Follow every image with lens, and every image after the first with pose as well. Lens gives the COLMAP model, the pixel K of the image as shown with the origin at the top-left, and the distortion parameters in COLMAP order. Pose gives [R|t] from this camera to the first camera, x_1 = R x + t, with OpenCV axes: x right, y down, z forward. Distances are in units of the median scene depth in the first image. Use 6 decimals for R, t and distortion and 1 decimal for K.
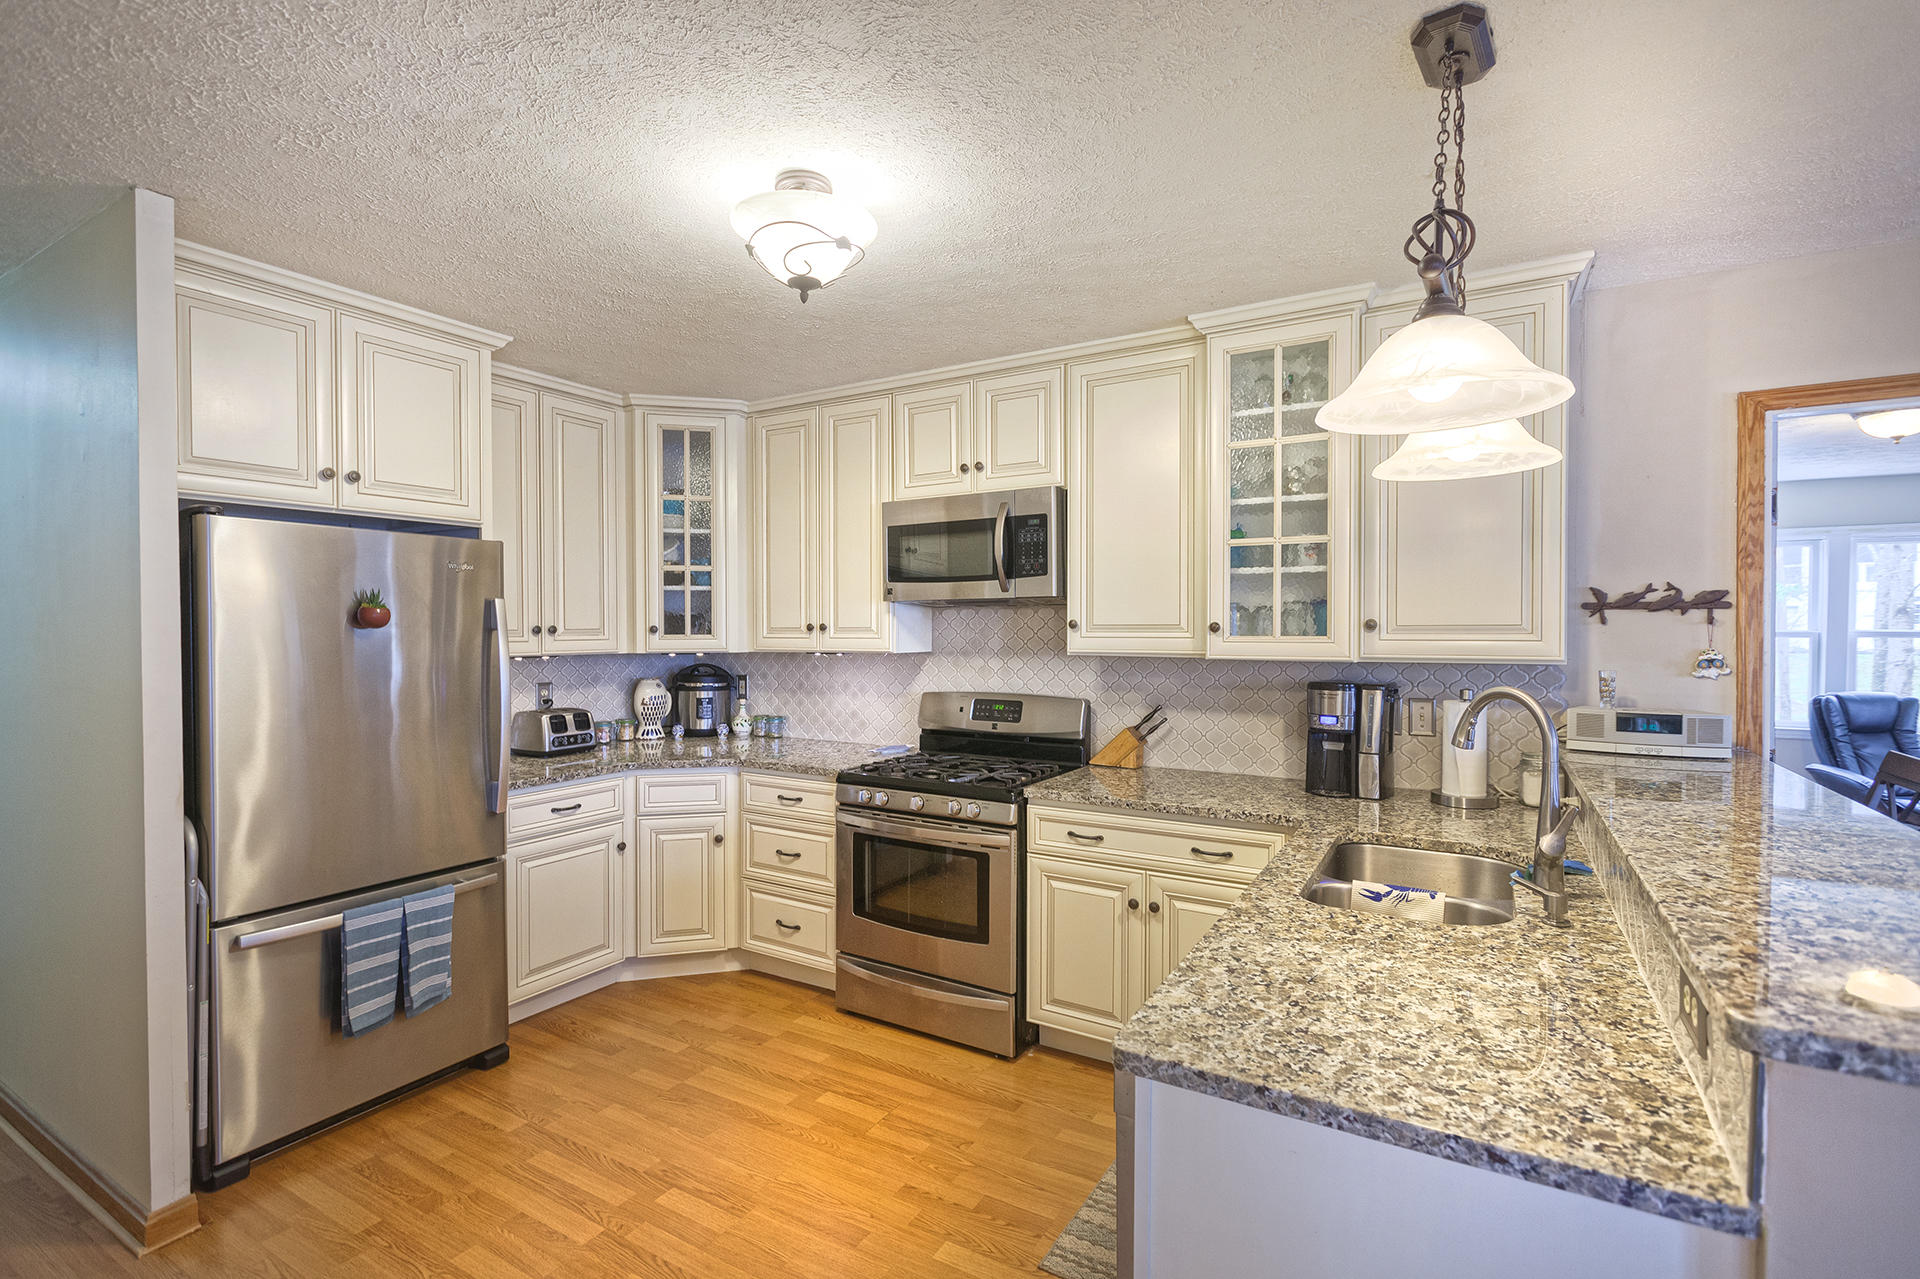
lens RADIAL K [[884.7, 0, 958.6], [0, 884.7, 637.4], [0, 0, 1]] dist [0.012975, -0.002867]
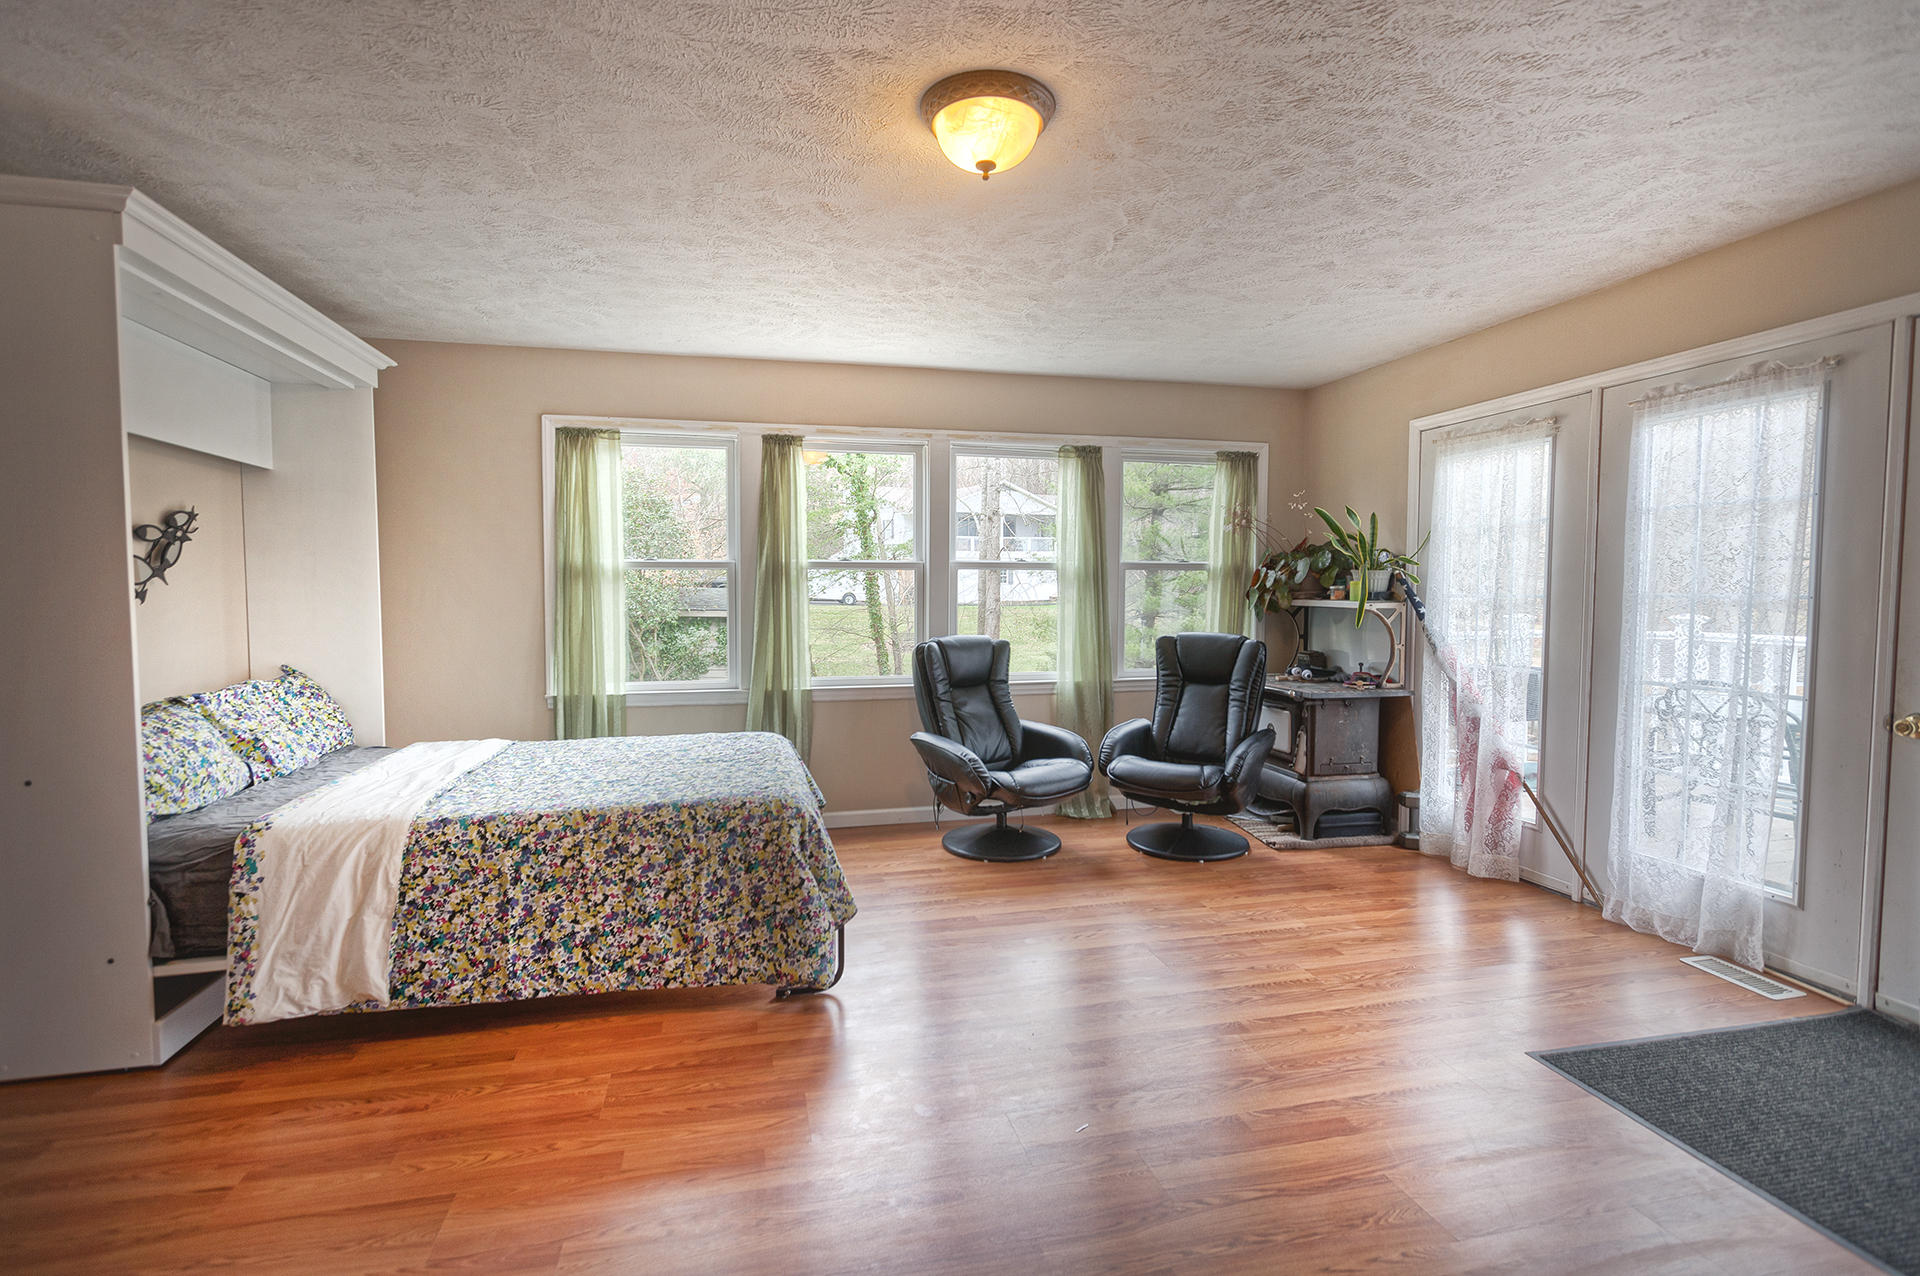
lens RADIAL K [[884.7, 0, 959.8], [0, 884.7, 651.8], [0, 0, 1]] dist [0.012975, -0.002867]
pose [[0.725140, -0.040066, 0.687434, 0.899112], [0.015339, 0.998998, 0.042045, 0.080606], [-0.688430, -0.019944, 0.725028, 0.826131]]
